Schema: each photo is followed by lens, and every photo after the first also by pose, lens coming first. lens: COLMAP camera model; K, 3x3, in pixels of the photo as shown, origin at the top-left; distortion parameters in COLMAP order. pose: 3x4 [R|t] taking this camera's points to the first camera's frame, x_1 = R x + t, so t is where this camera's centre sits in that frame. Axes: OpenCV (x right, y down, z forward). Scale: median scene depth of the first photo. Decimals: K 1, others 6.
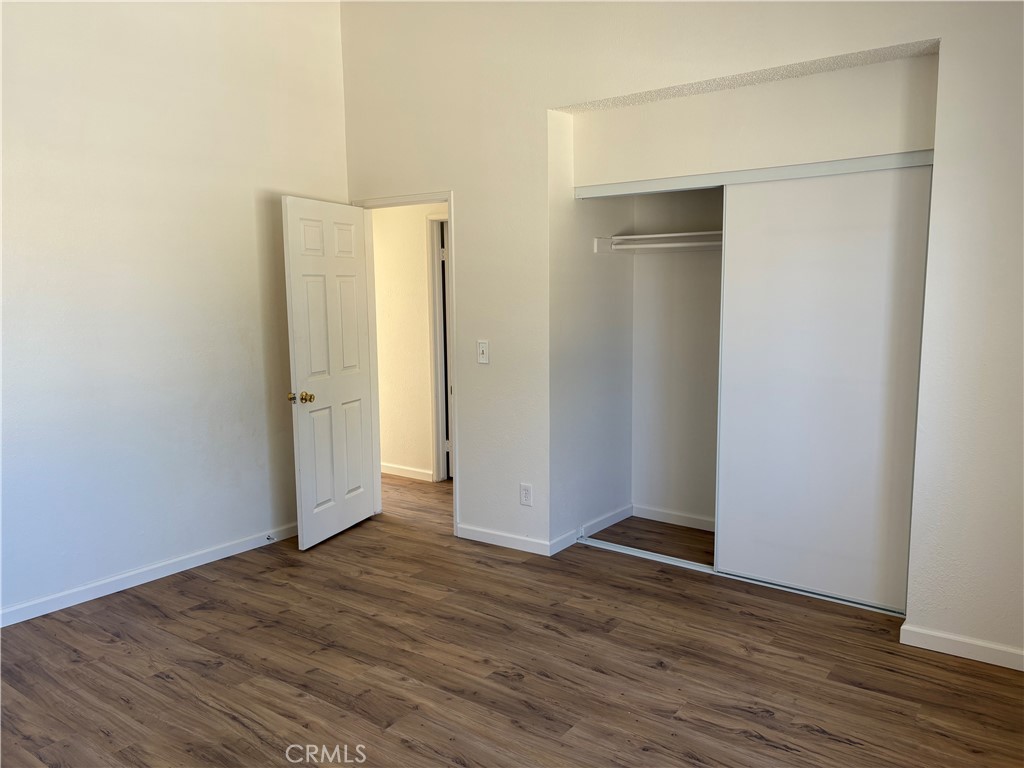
lens RADIAL K [[773.9, 0, 512.0], [0, 773.9, 384.0], [0, 0, 1]] dist [-0.005247, -0.003101]
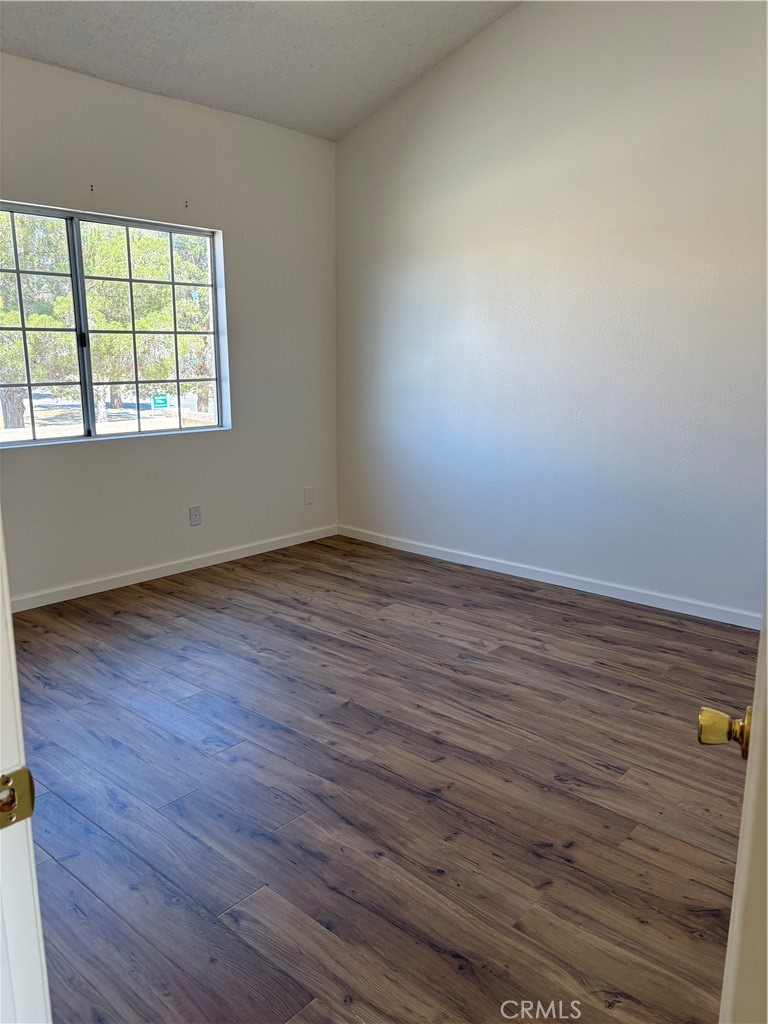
lens RADIAL K [[773.9, 0, 384.0], [0, 773.9, 512.0], [0, 0, 1]] dist [-0.005247, -0.003101]
pose [[-0.996721, -0.013401, 0.079802, -0.257879], [0.012723, 0.947972, 0.318098, -0.159166], [-0.079913, 0.318070, -0.944693, 1.691680]]
